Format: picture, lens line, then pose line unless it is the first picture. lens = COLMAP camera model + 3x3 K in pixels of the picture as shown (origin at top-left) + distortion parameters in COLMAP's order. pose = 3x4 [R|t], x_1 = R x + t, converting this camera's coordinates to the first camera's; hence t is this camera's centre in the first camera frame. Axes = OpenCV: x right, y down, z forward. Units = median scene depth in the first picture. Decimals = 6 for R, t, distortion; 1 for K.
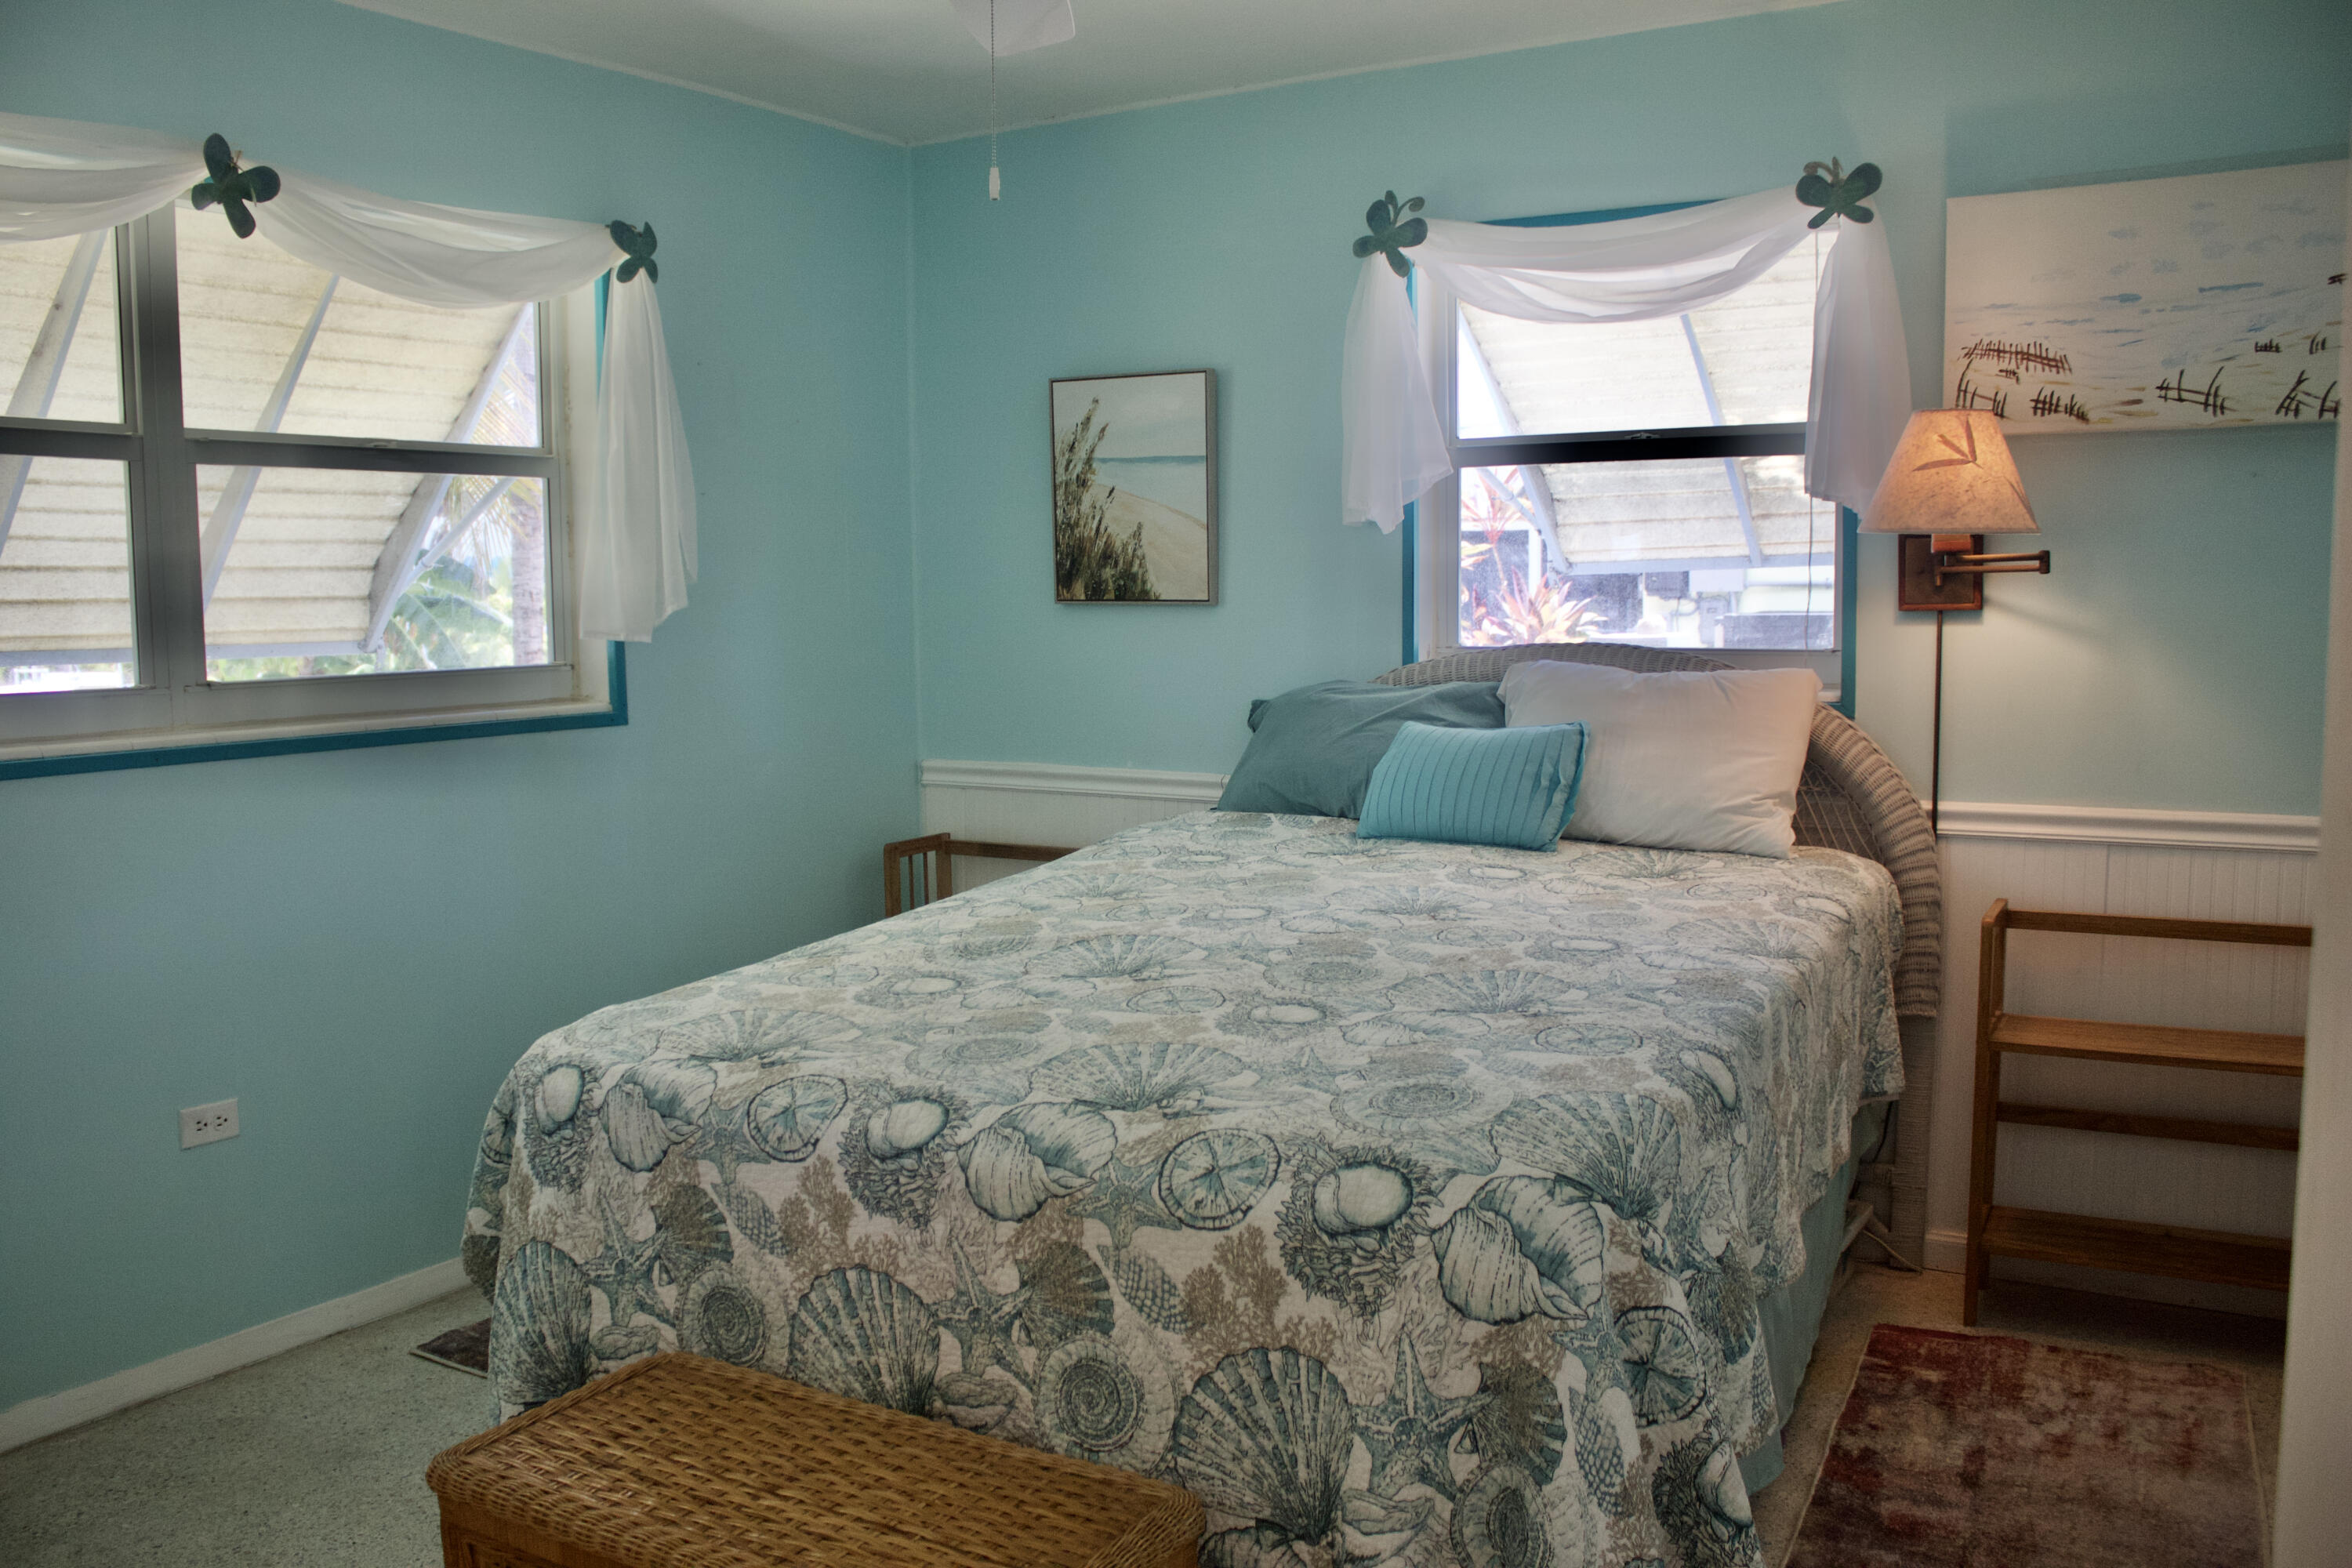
lens RADIAL K [[1990.0, 0, 1120.2], [0, 1990.0, 796.9], [0, 0, 1]] dist [-0.157835, 0.127855]
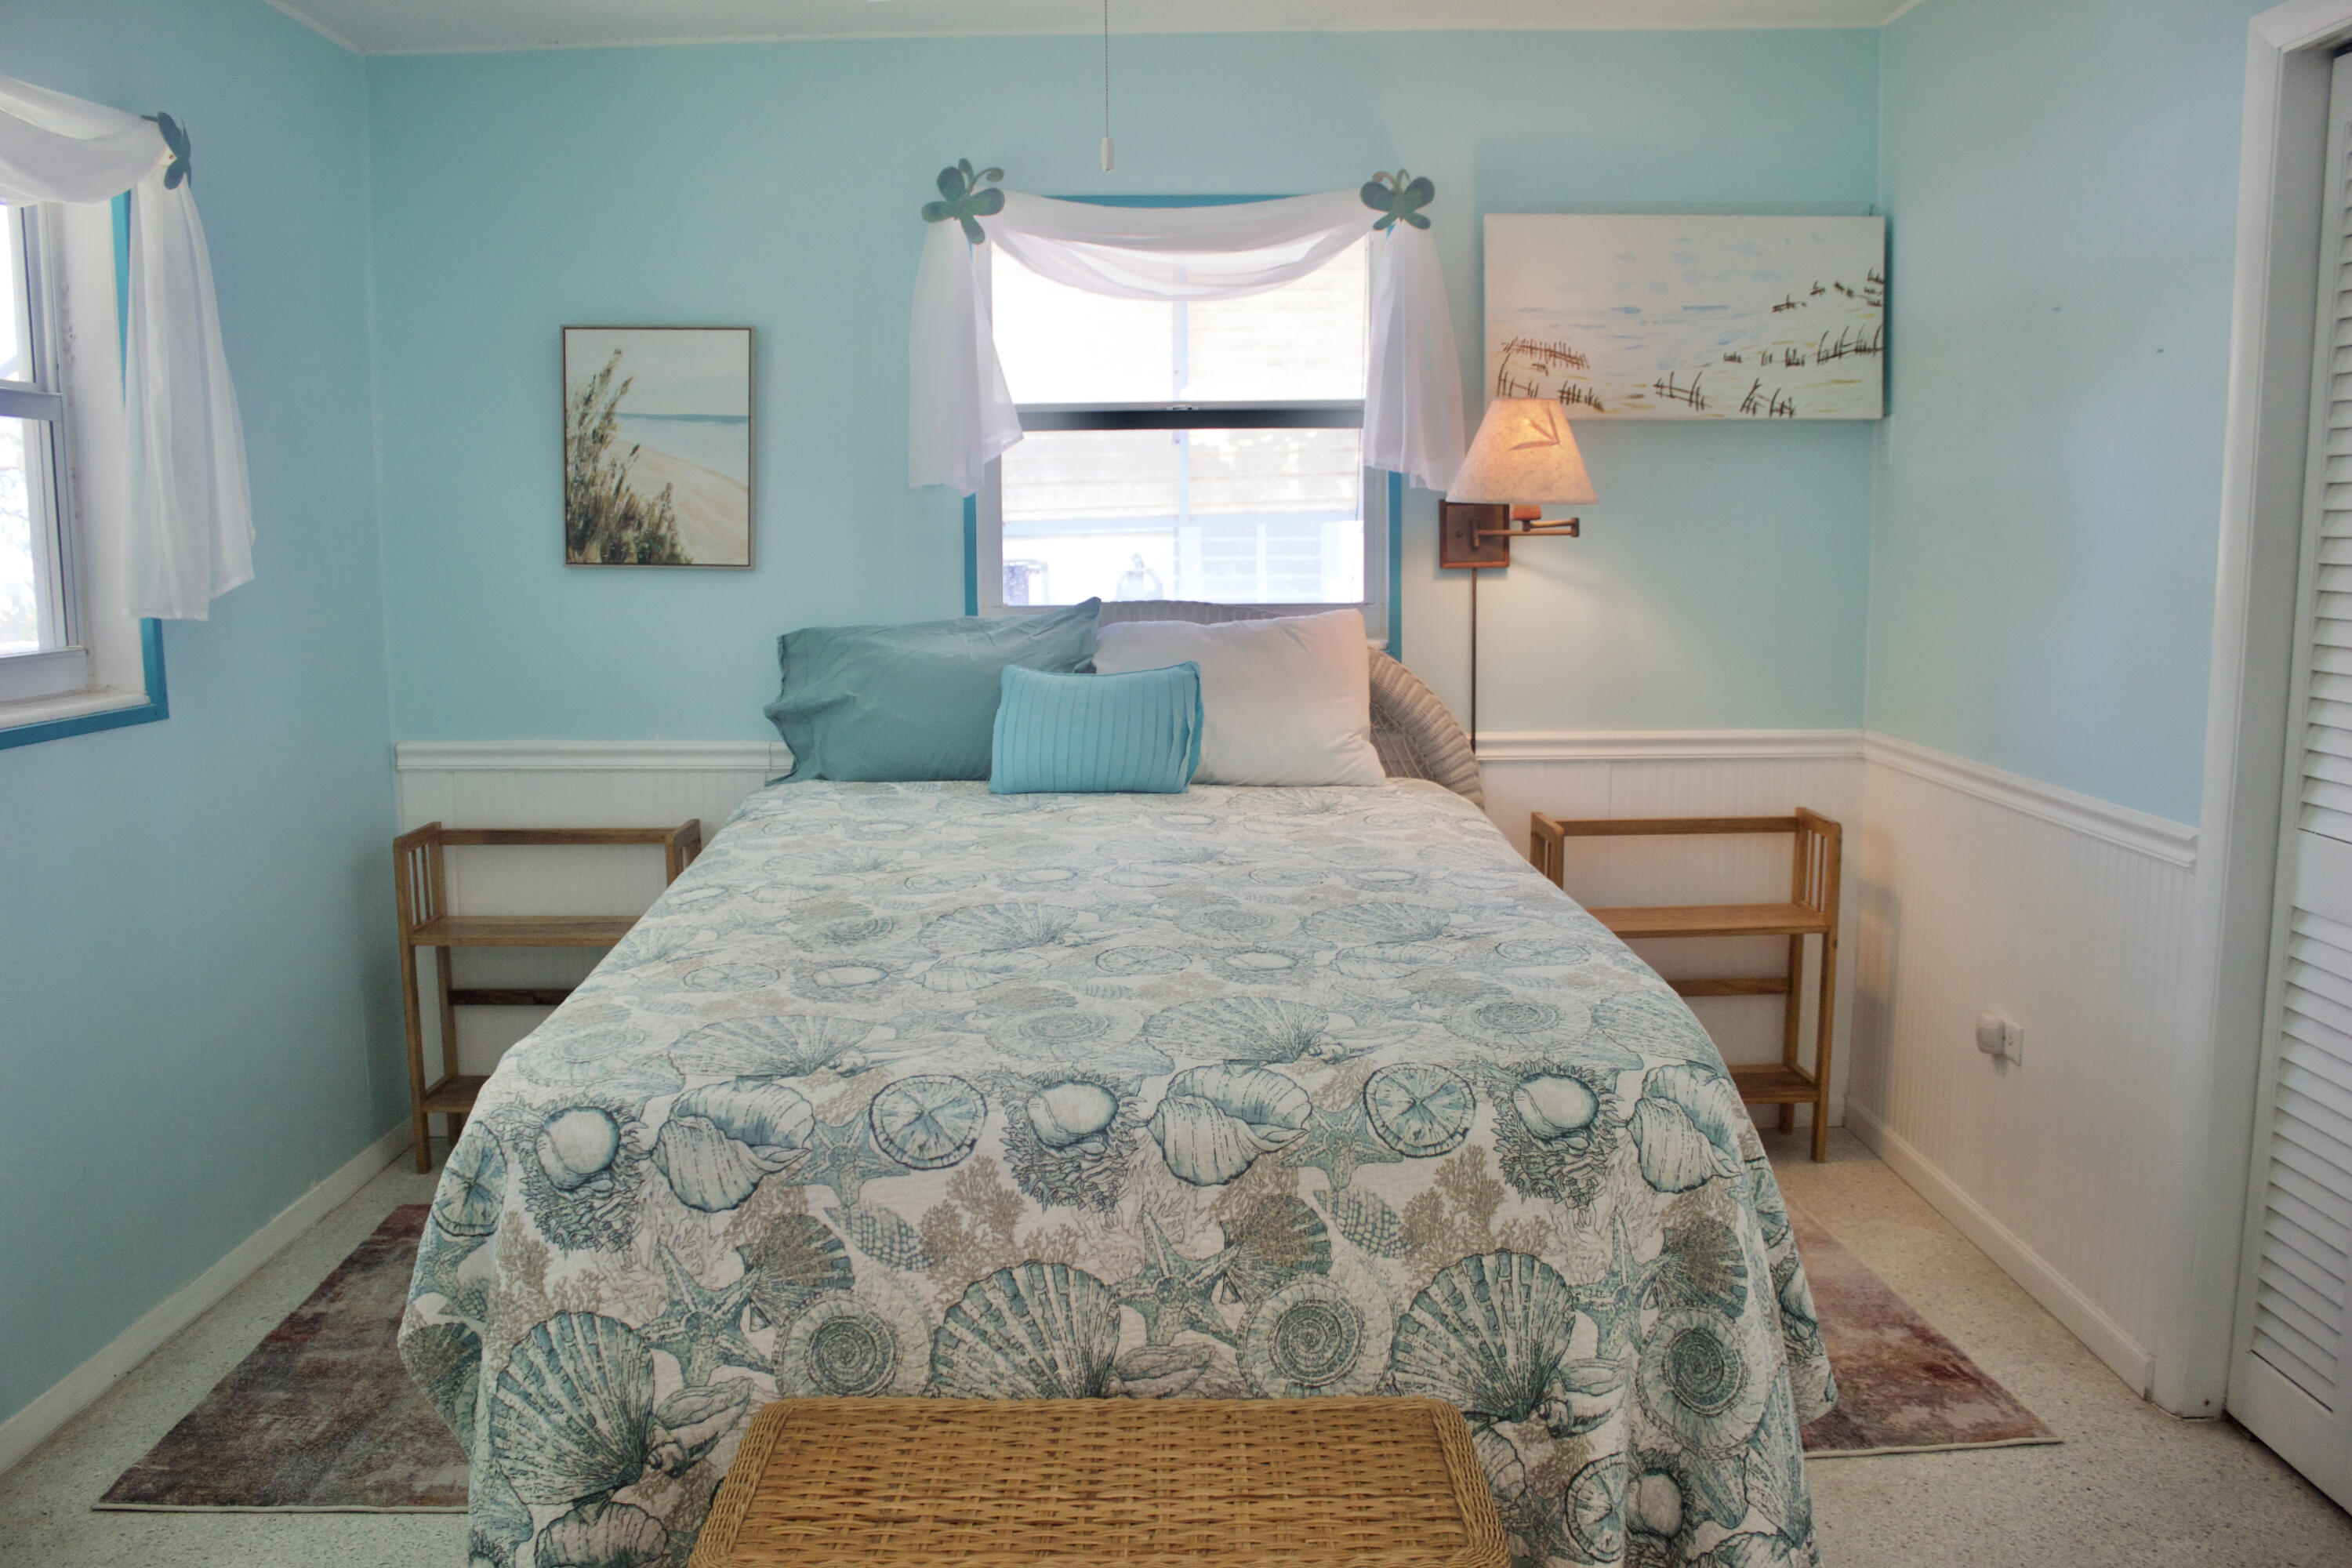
lens RADIAL K [[1990.0, 0, 1167.5], [0, 1990.0, 793.0], [0, 0, 1]] dist [-0.157835, 0.127855]
pose [[0.850061, -0.063697, 0.522819, -0.482757], [0.051149, 0.997952, 0.038420, -0.022307], [-0.524195, -0.005918, 0.851578, 0.116926]]
